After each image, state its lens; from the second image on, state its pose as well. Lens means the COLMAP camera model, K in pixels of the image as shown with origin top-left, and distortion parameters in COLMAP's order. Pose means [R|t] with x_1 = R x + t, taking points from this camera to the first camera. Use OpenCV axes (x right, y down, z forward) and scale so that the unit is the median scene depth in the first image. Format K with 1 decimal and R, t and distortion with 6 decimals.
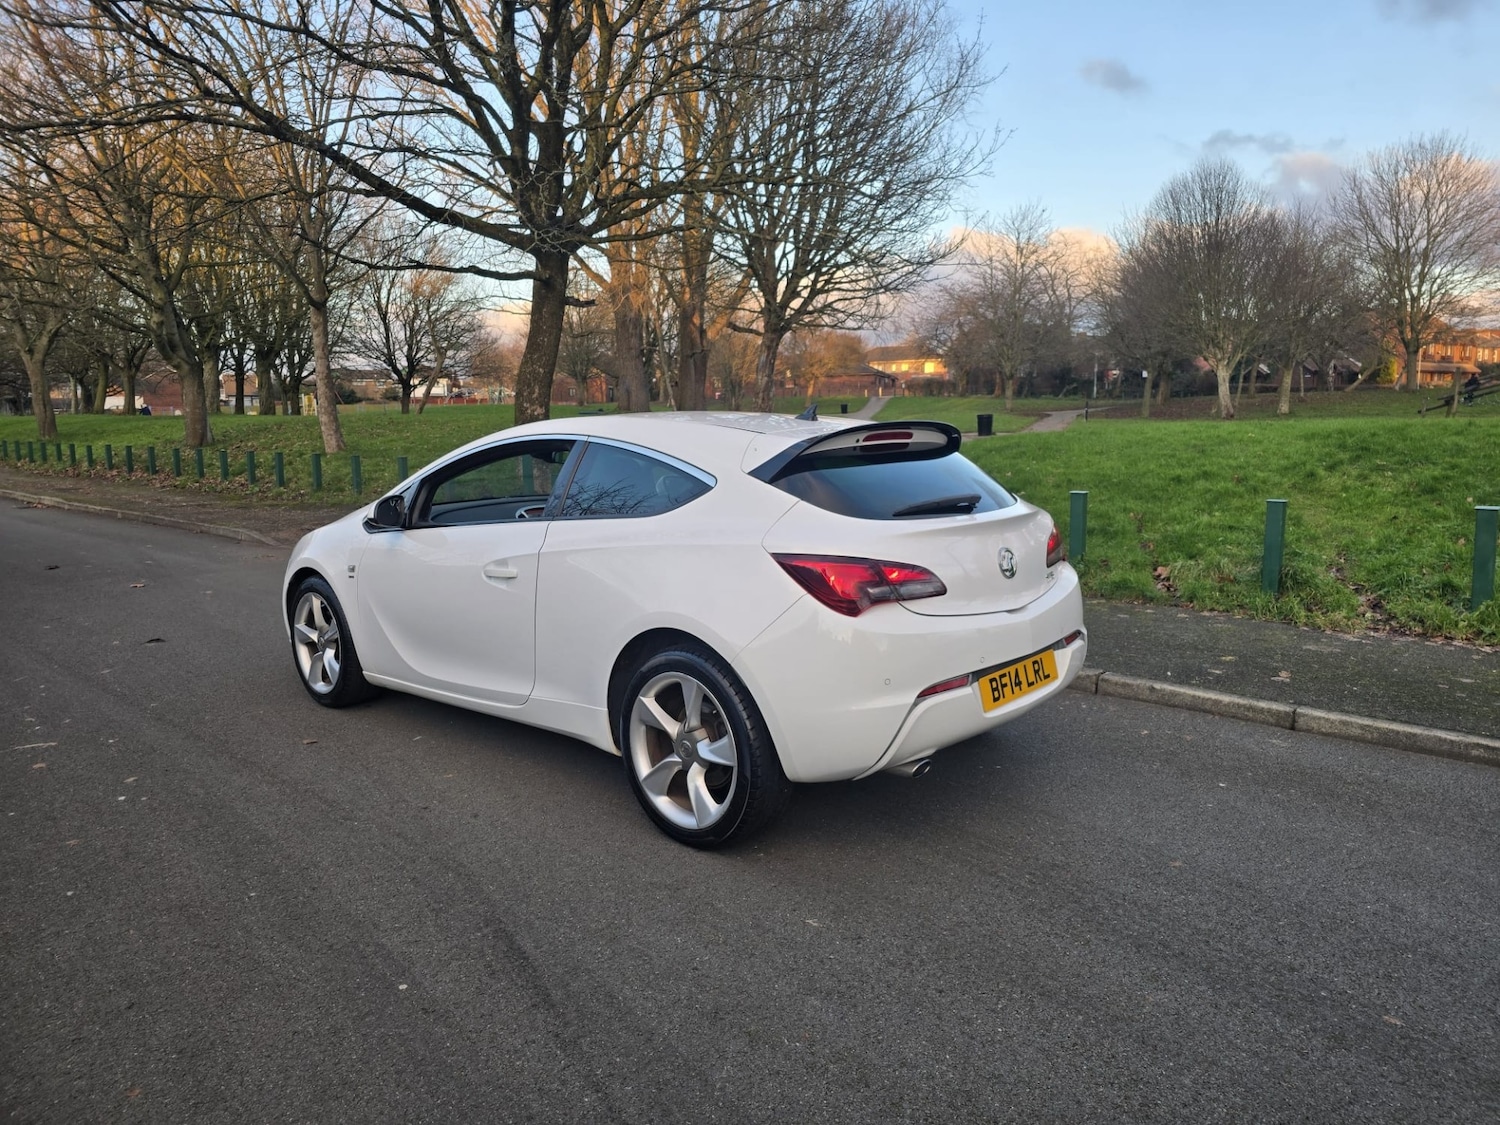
lens RADIAL K [[1006.0, 0, 748.9], [0, 1006.0, 539.2], [0, 0, 1]] dist [0.047711, -0.034794]
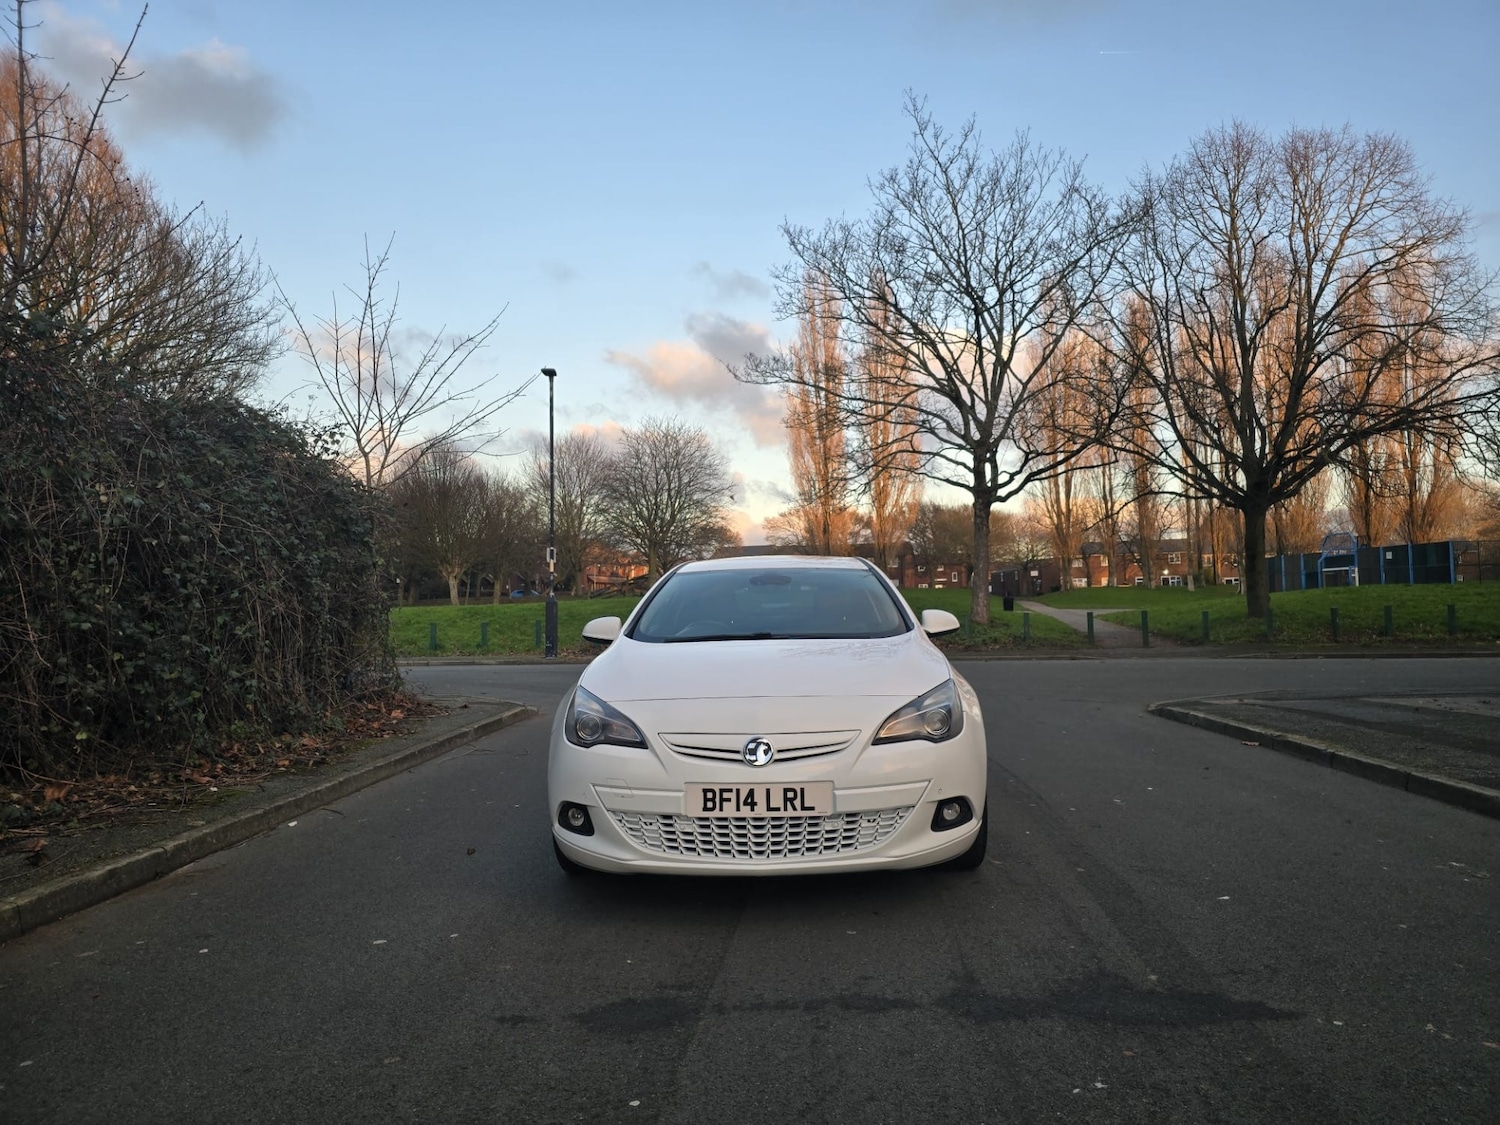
lens RADIAL K [[1006.0, 0, 755.6], [0, 1006.0, 553.4], [0, 0, 1]] dist [0.047711, -0.034794]
pose [[0.760999, 0.038319, 0.647620, -0.272025], [0.082480, 0.984439, -0.155168, 0.111267], [-0.643488, 0.171498, 0.745997, -0.717846]]
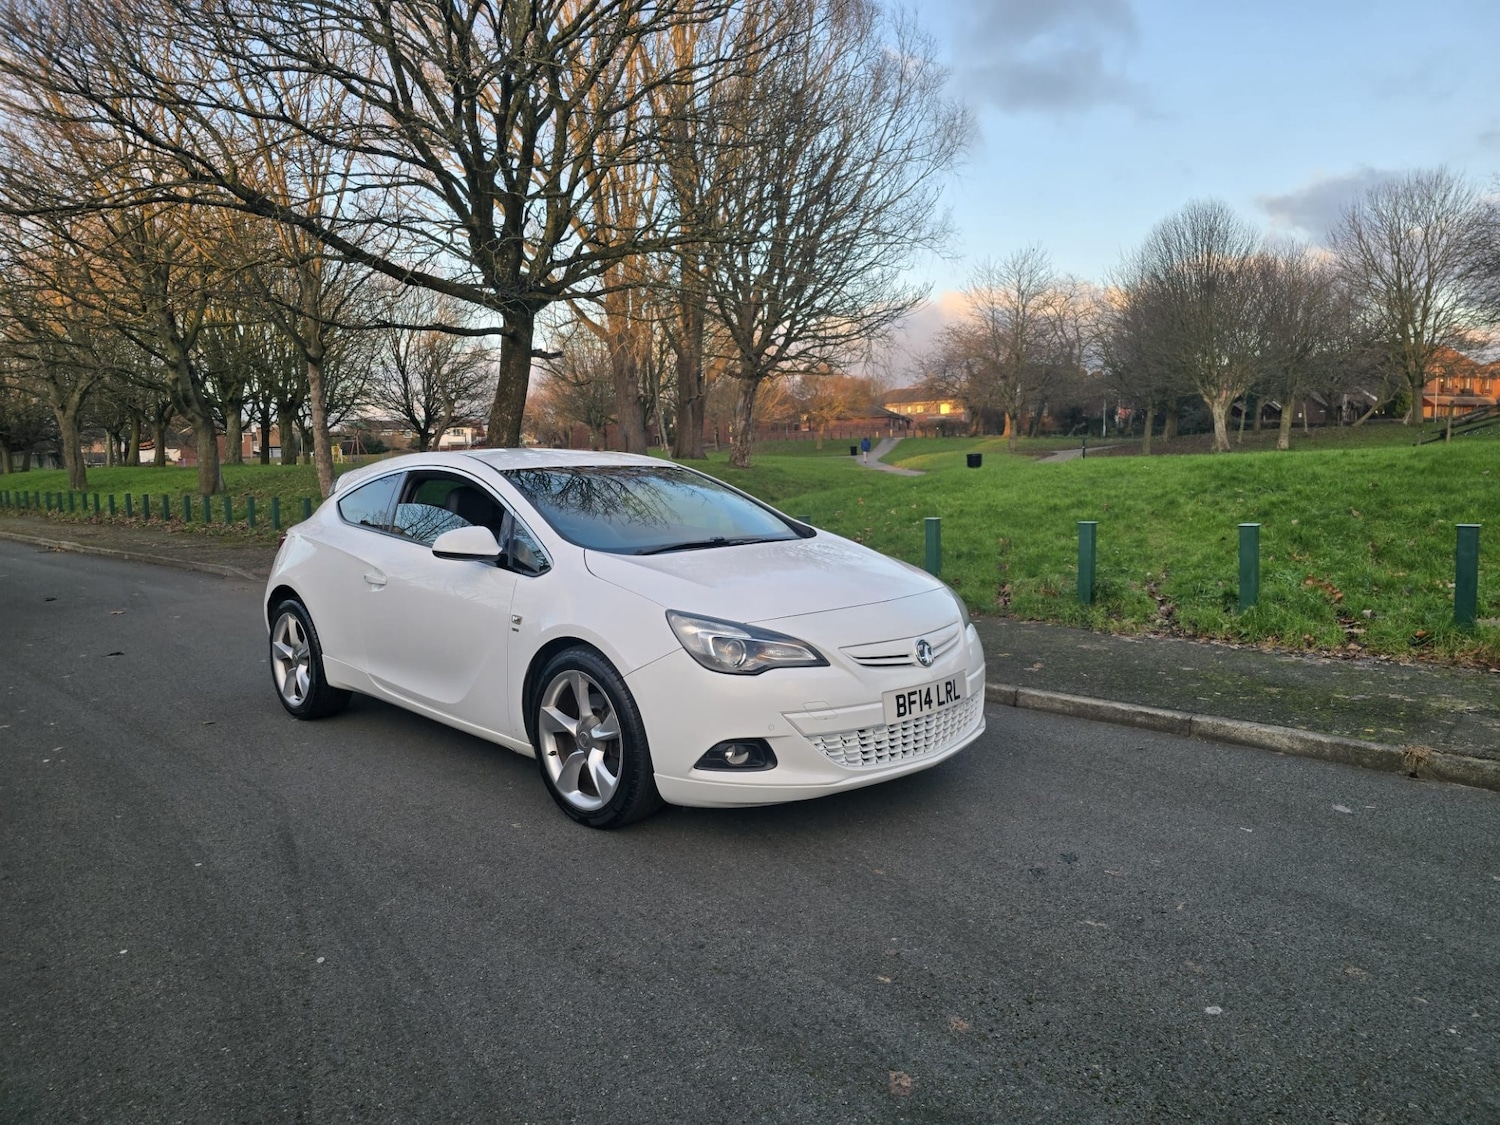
lens RADIAL K [[1006.0, 0, 747.8], [0, 1006.0, 557.0], [0, 0, 1]] dist [0.047711, -0.034794]
pose [[0.999521, -0.012176, -0.028466, 0.053857], [0.011435, 0.999595, -0.026047, 0.009430], [0.028772, 0.025709, 0.999255, -0.050698]]
